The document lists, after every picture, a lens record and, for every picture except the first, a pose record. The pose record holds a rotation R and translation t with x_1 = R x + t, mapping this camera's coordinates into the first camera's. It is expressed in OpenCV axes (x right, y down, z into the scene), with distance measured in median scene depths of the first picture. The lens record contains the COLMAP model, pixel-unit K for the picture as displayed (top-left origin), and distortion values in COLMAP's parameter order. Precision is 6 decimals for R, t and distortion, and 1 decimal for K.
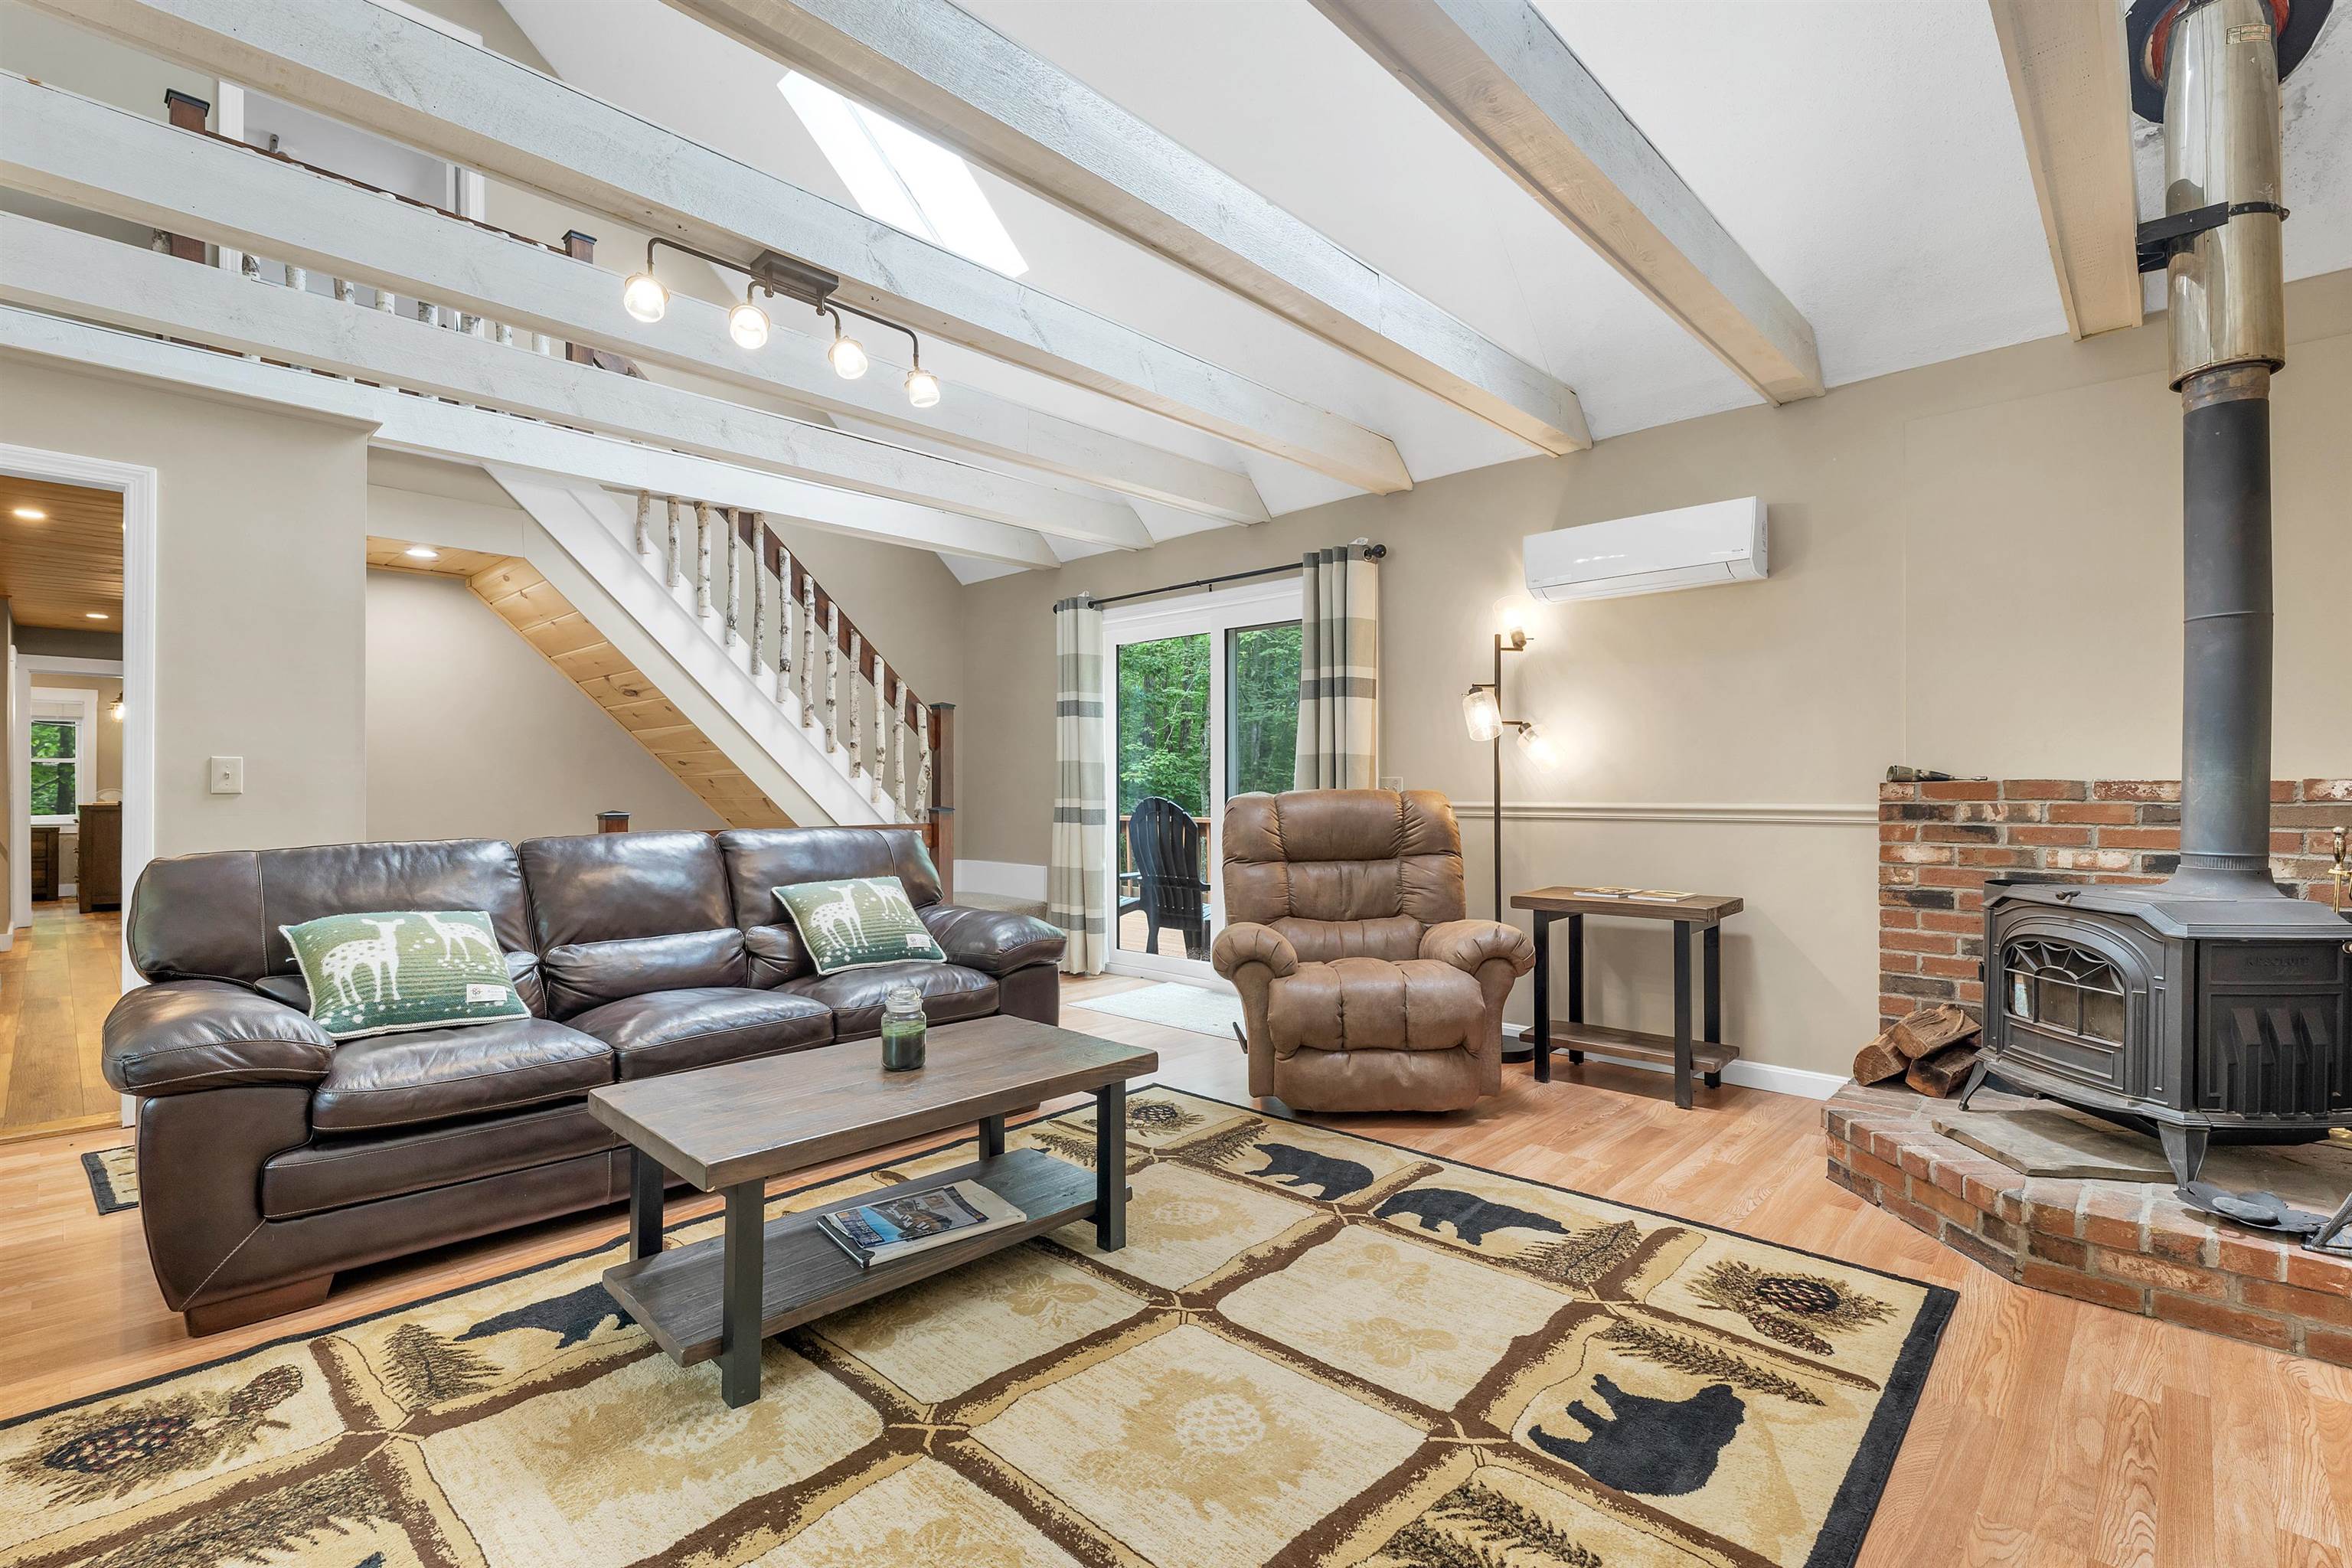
lens RADIAL K [[1076.2, 0, 1176.0], [0, 1076.2, 784.0], [0, 0, 1]] dist [-0.001320, -0.000334]
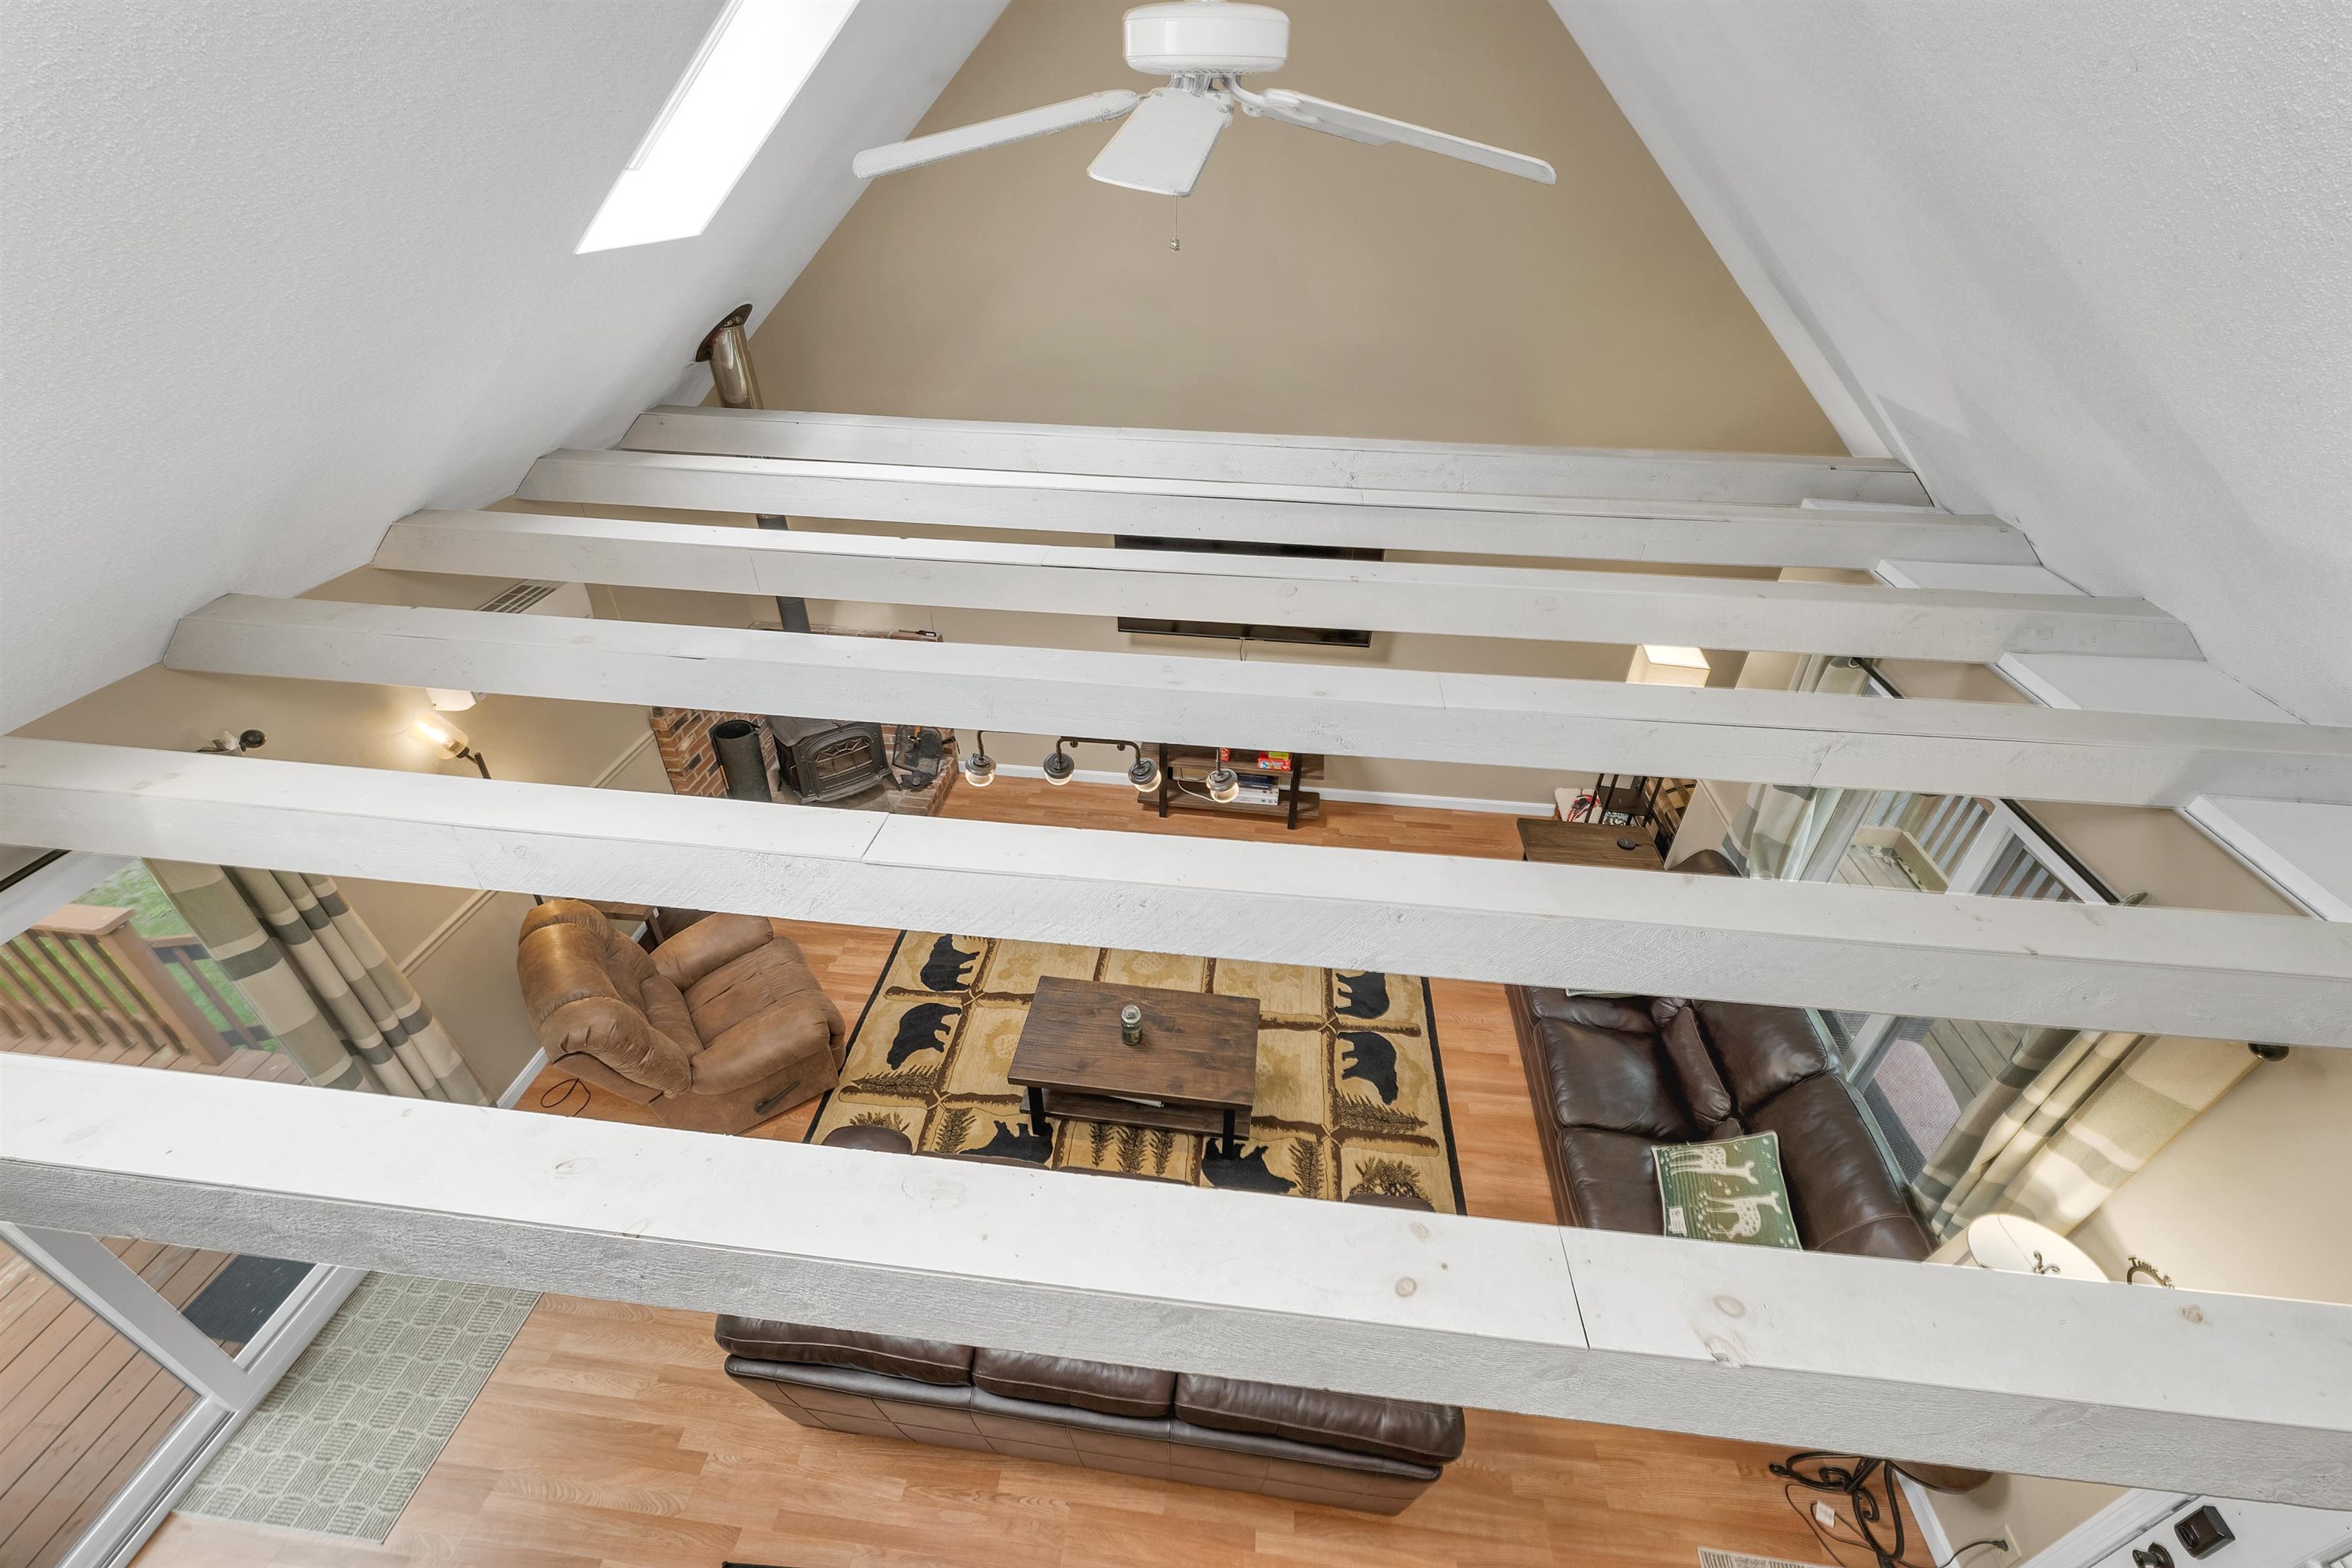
lens RADIAL K [[964.6, 0, 1172.8], [0, 964.6, 796.0], [0, 0, 1]] dist [0.001968, 0.000593]
pose [[-0.612532, -0.465845, 0.638587, -1.025859], [-0.022883, 0.817994, 0.574772, -0.945235], [-0.790115, 0.337453, -0.511707, 1.415455]]
